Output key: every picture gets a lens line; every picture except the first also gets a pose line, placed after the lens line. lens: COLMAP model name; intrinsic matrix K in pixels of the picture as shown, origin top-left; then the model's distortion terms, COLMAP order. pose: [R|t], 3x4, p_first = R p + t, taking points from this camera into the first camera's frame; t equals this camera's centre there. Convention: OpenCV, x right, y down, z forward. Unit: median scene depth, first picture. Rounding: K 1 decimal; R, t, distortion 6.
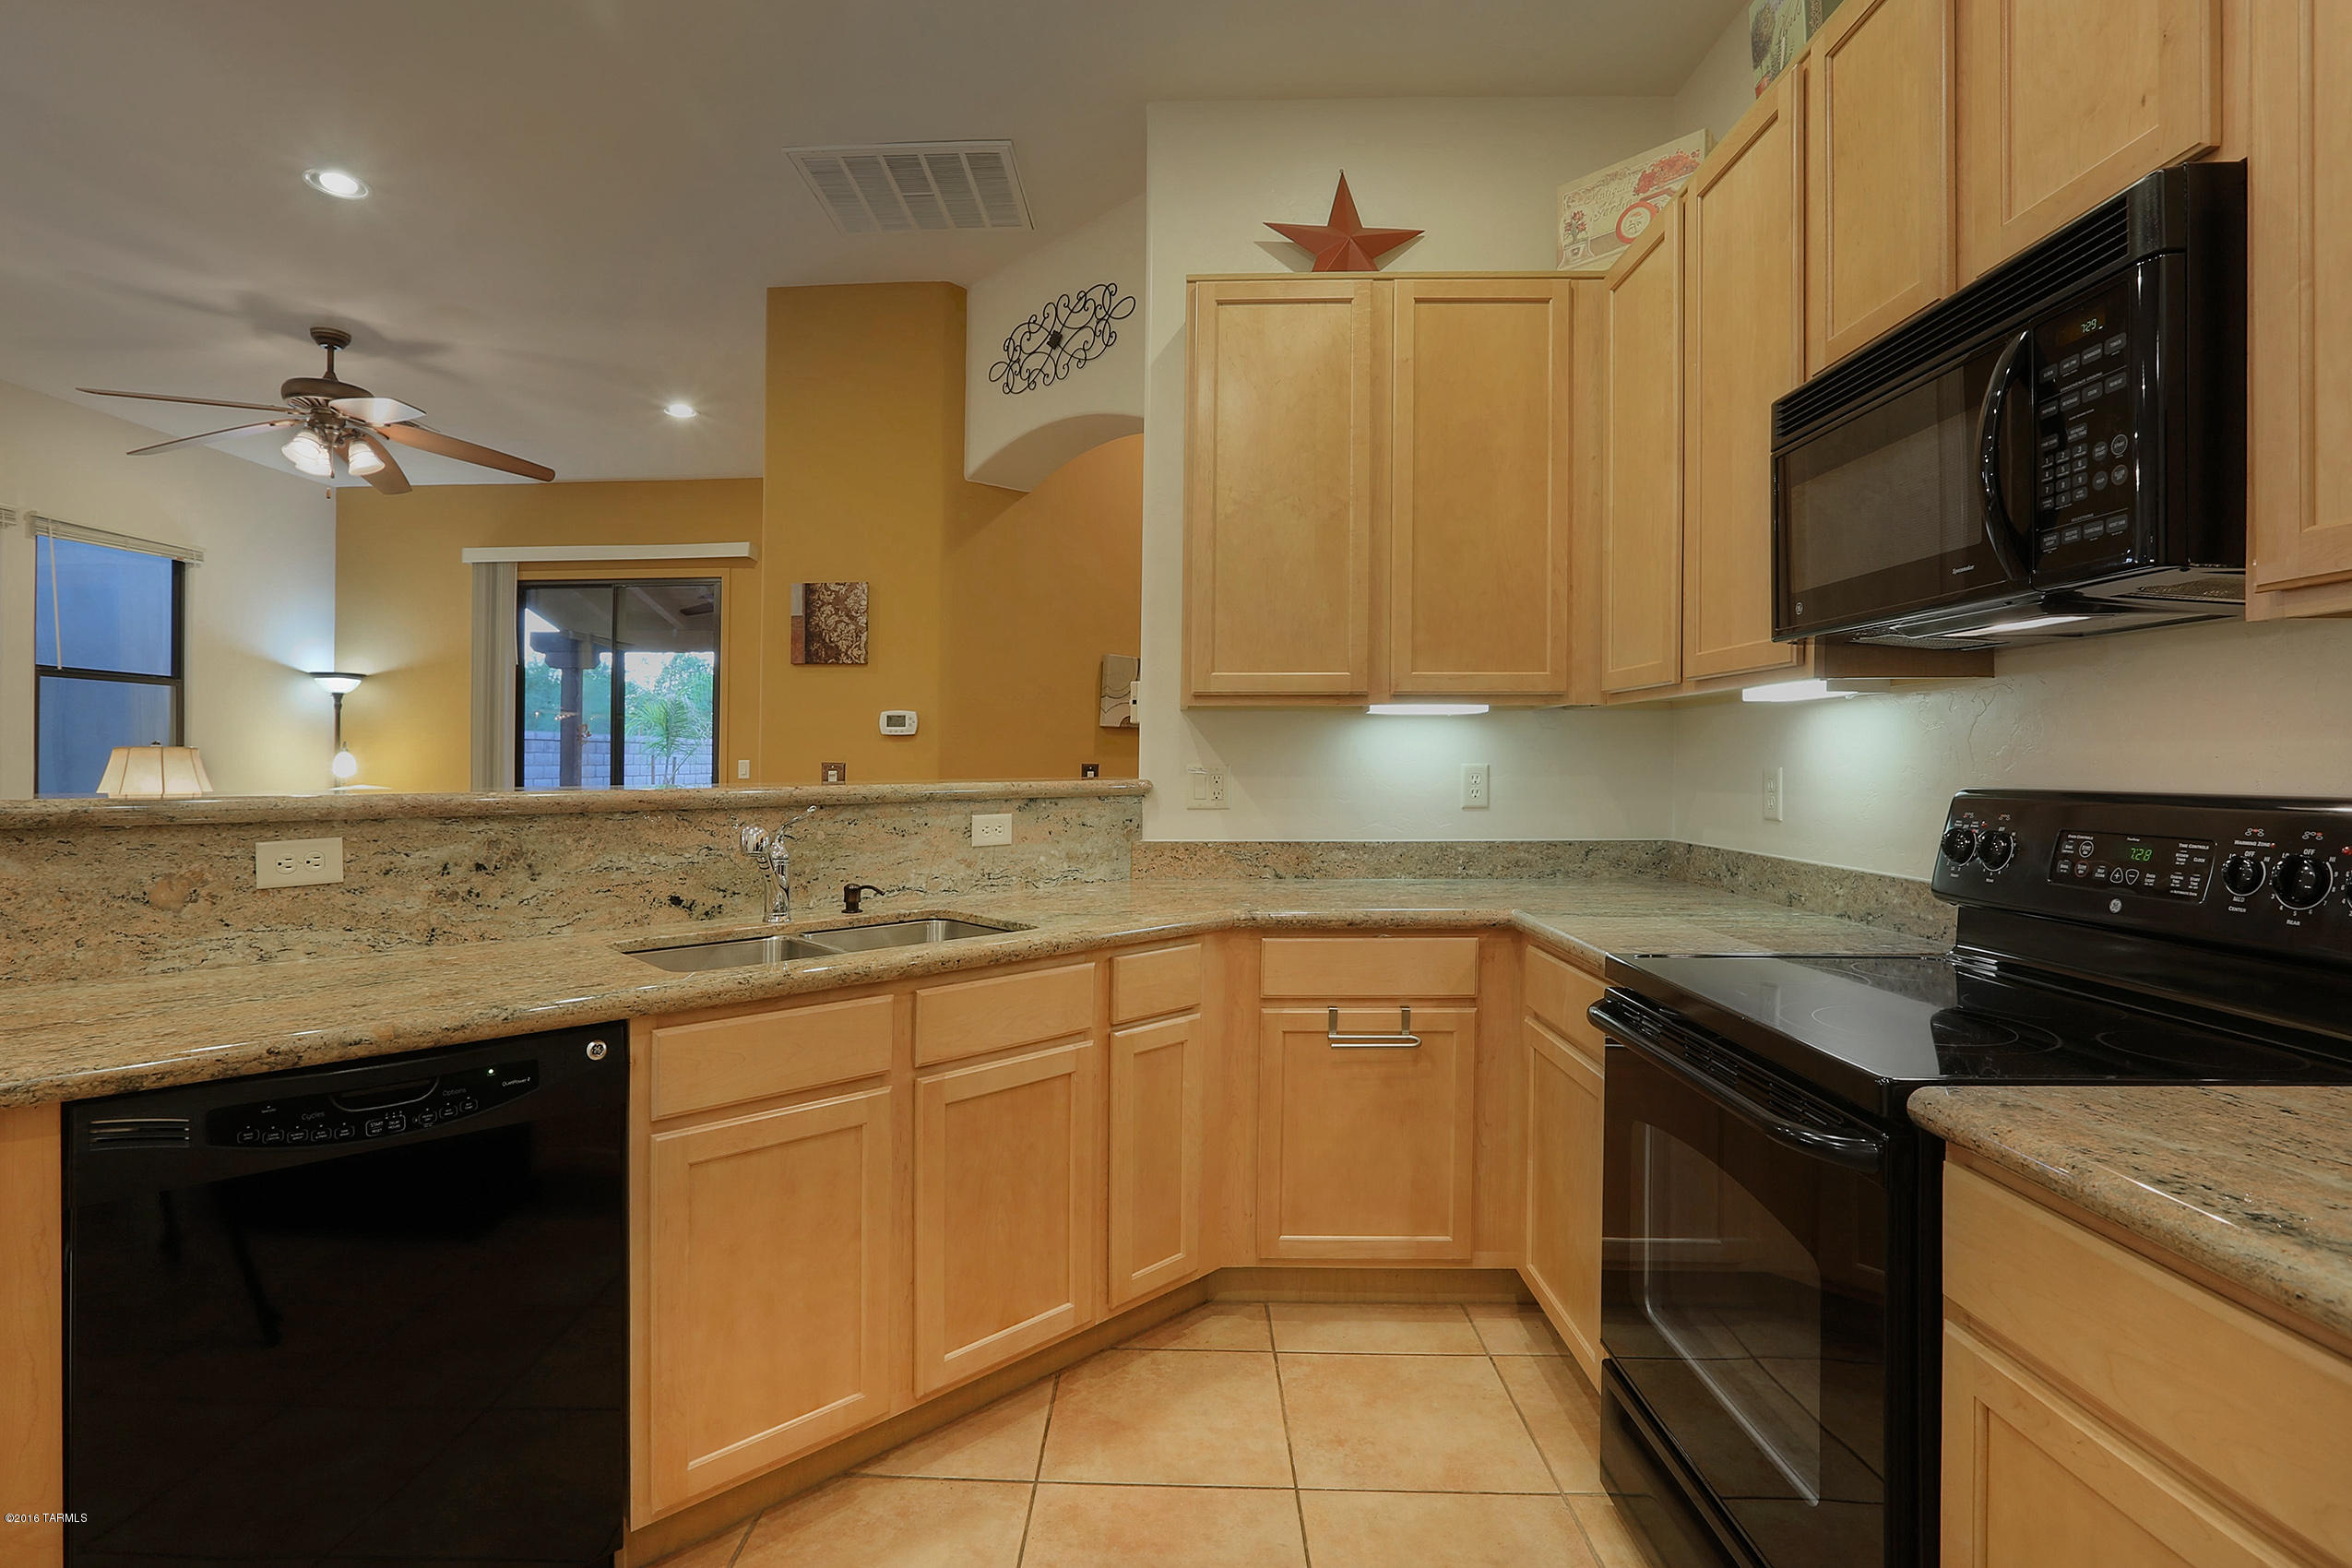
lens RADIAL K [[1159.7, 0, 1221.4], [0, 1159.7, 737.9], [0, 0, 1]] dist [-0.056714, 0.023394]
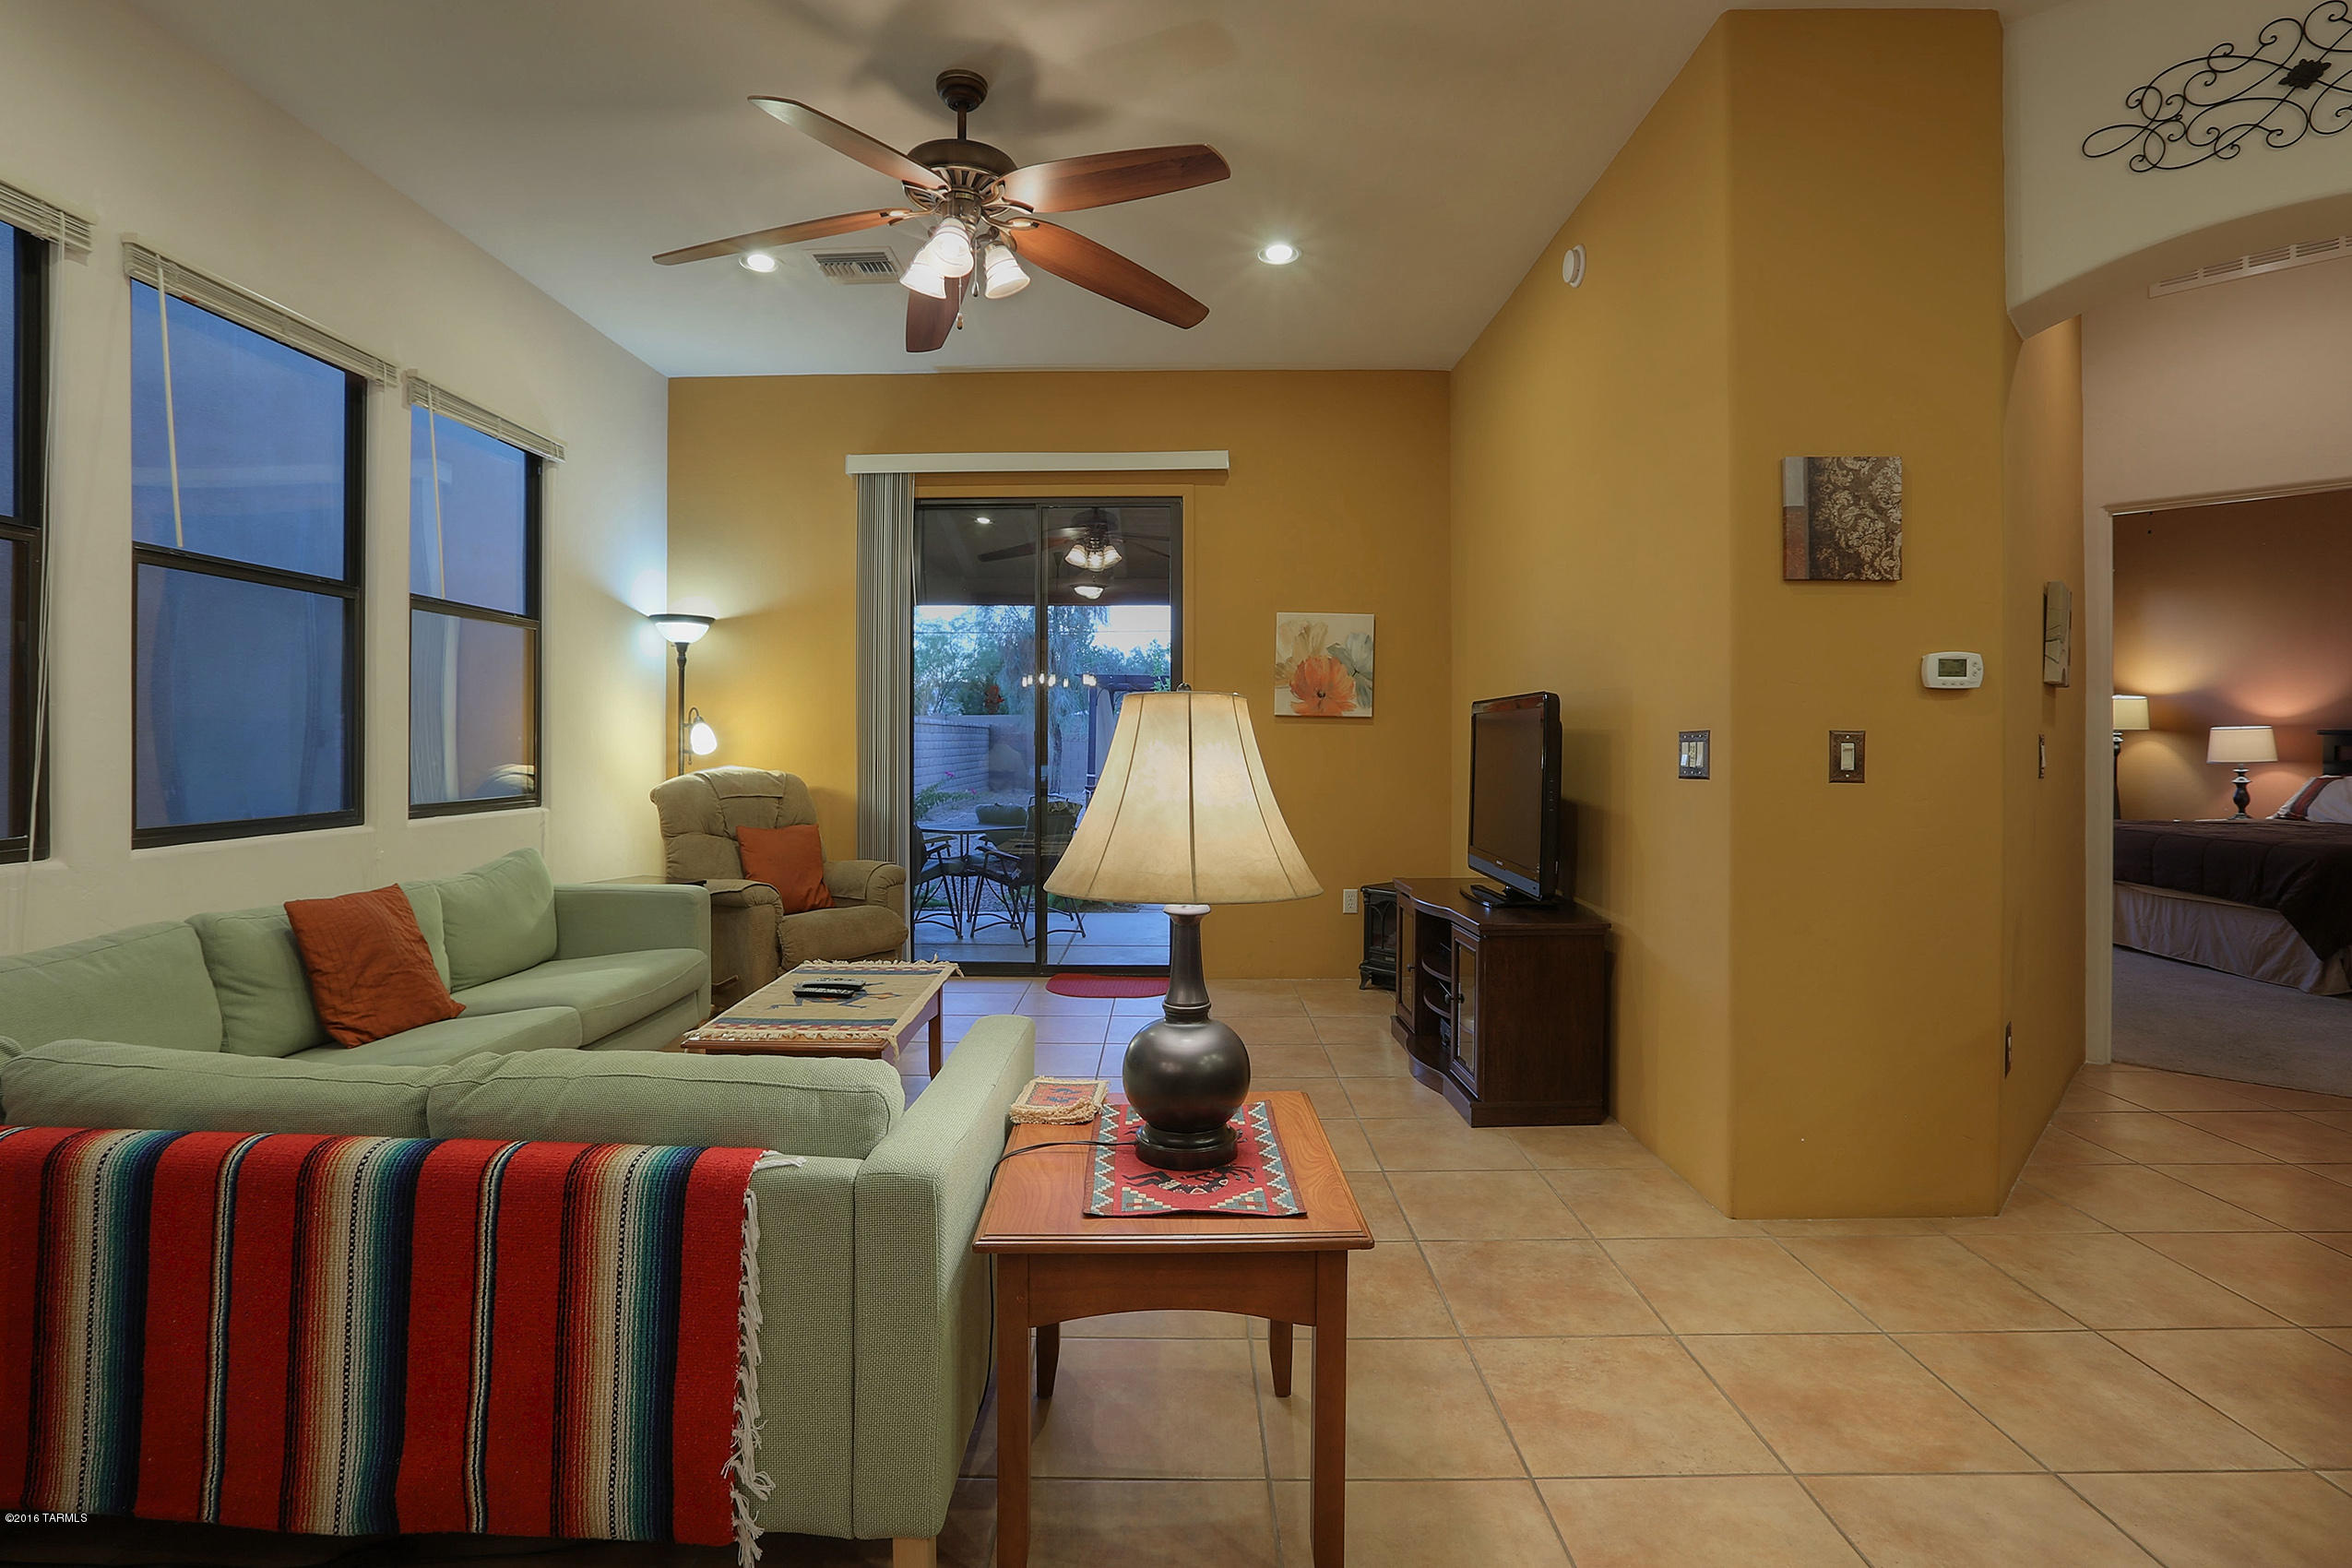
lens RADIAL K [[1115.9, 0, 1107.4], [0, 1115.9, 754.7], [0, 0, 1]] dist [-0.040785, 0.010079]
pose [[0.999740, 0.002131, 0.022690, -0.851696], [-0.002813, 0.999545, 0.030046, 0.019544], [-0.022616, -0.030102, 0.999291, 0.415480]]
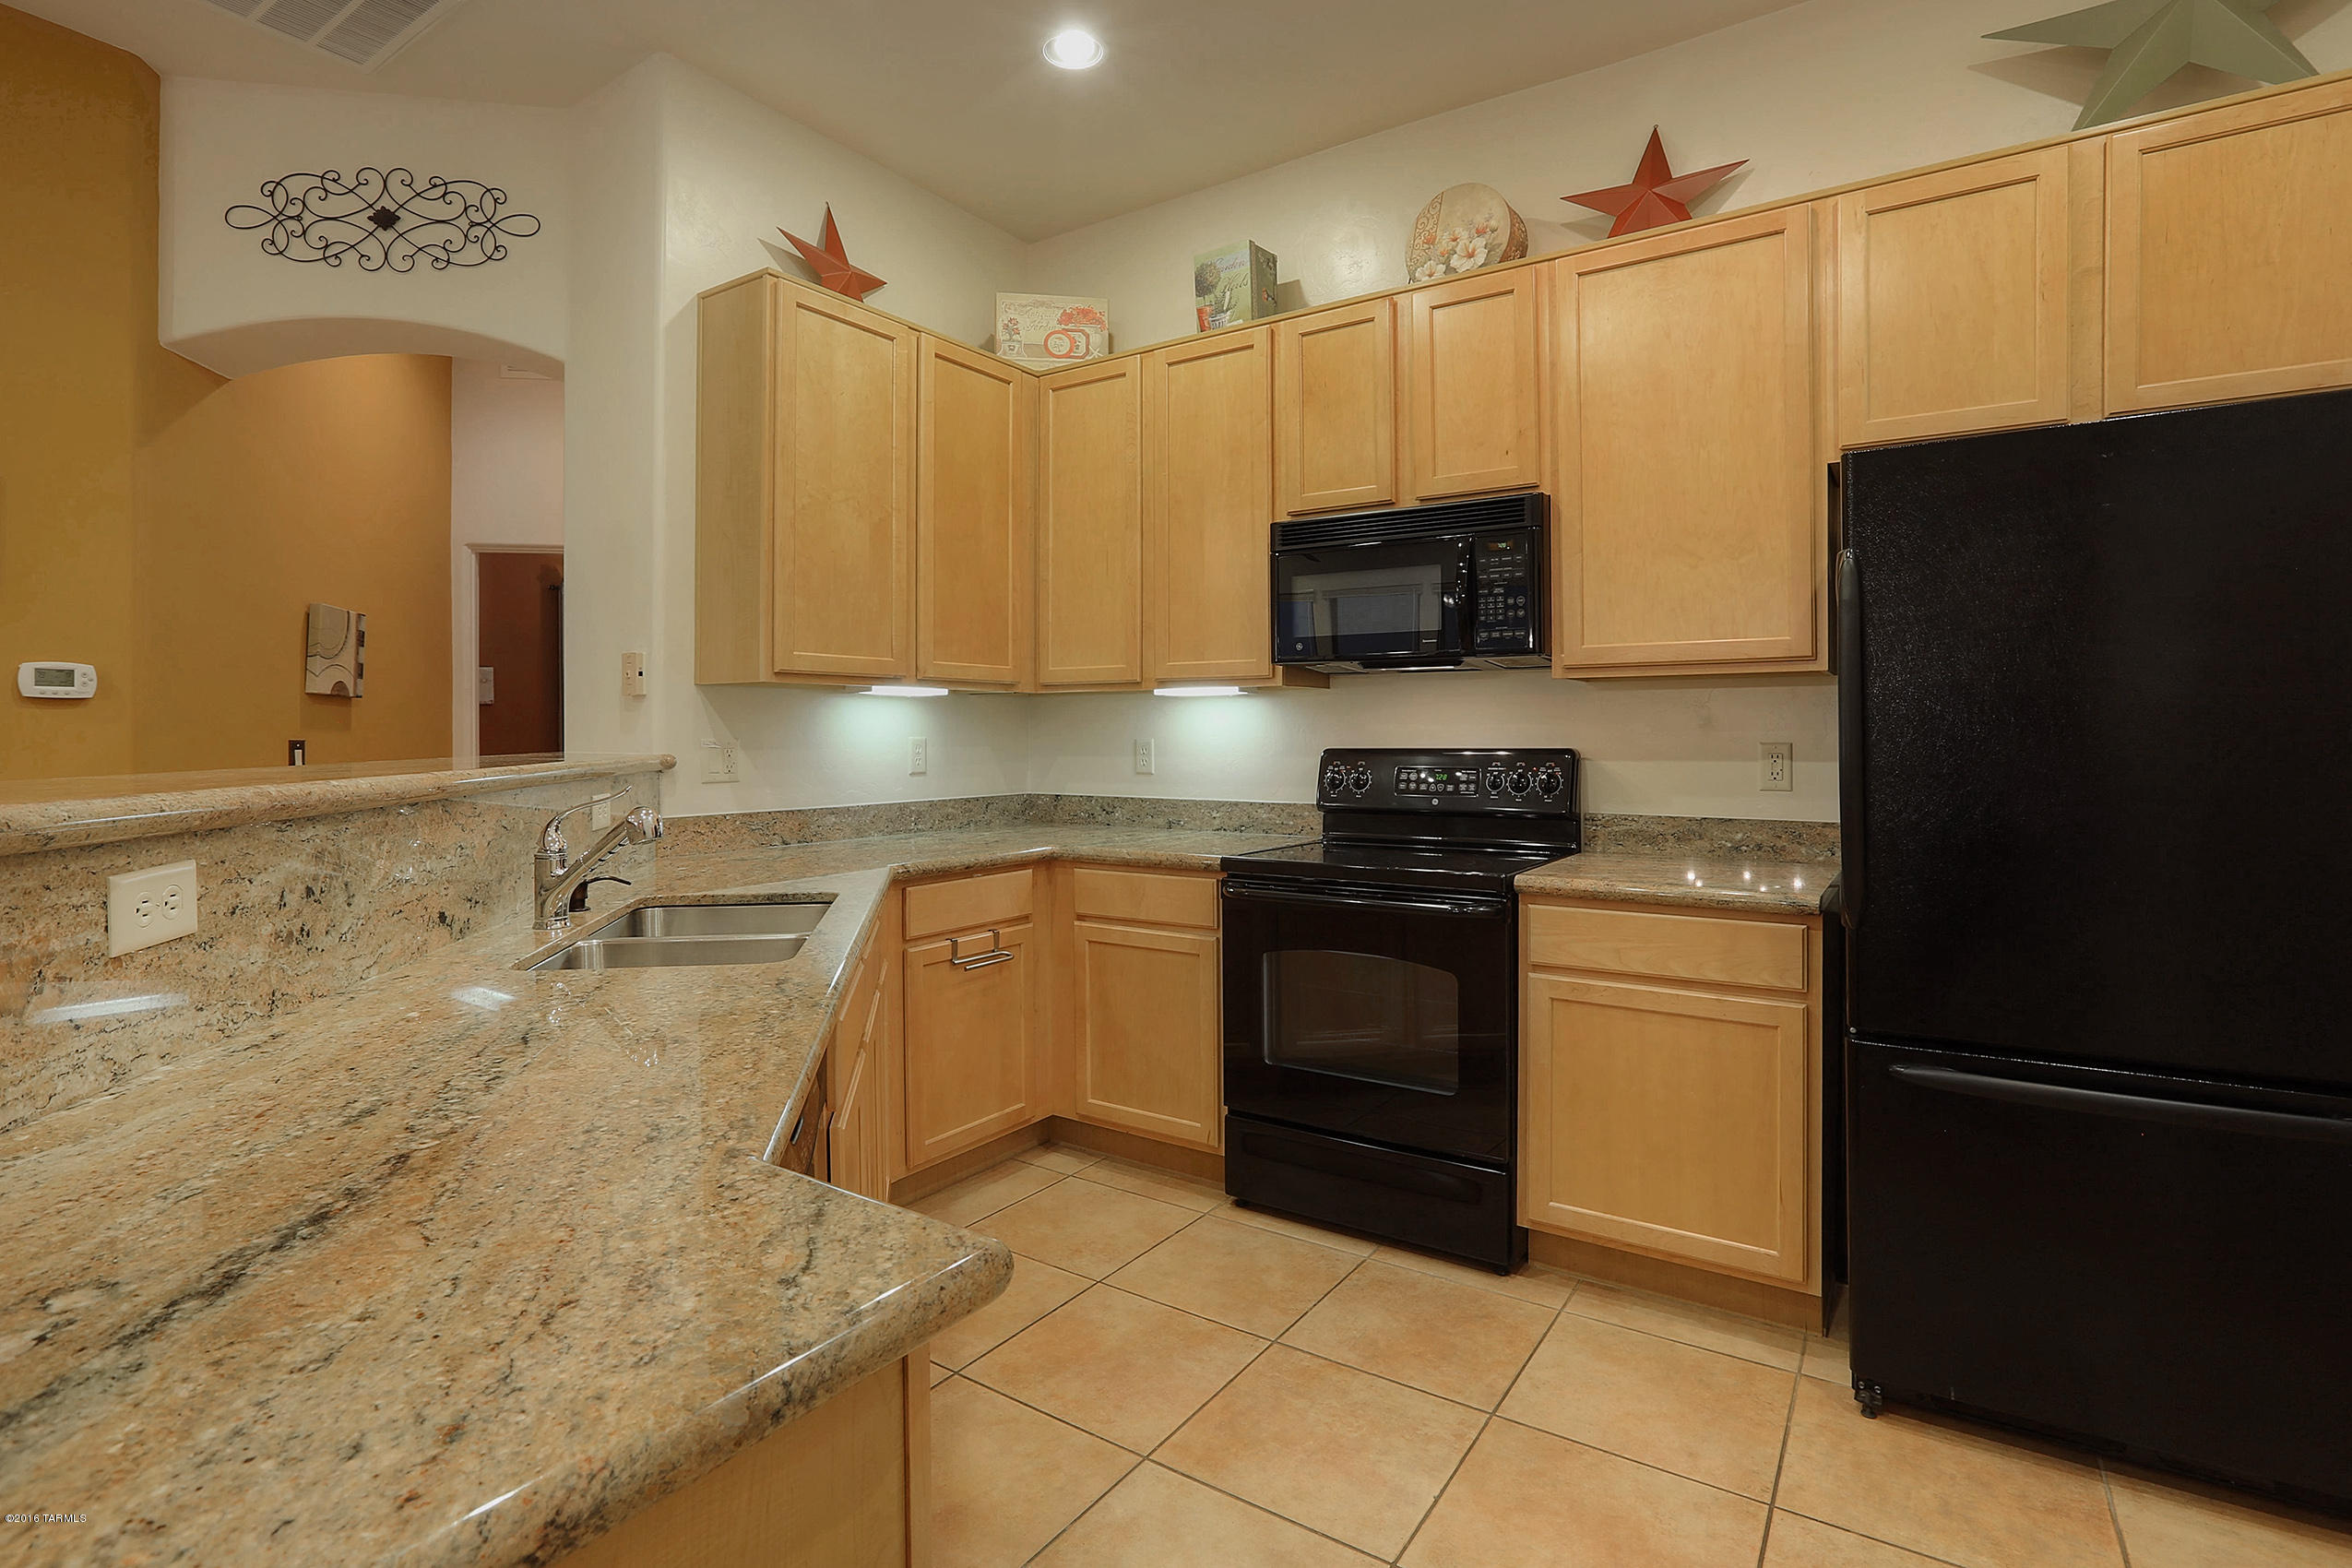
lens RADIAL K [[1116.4, 0, 1155.6], [0, 1116.4, 730.8], [0, 0, 1]] dist [-0.057807, 0.033035]
pose [[0.543450, 0.002747, 0.839437, -0.508219], [-0.015038, 0.999866, 0.006463, 0.003077], [-0.839307, -0.016136, 0.543418, 0.122378]]
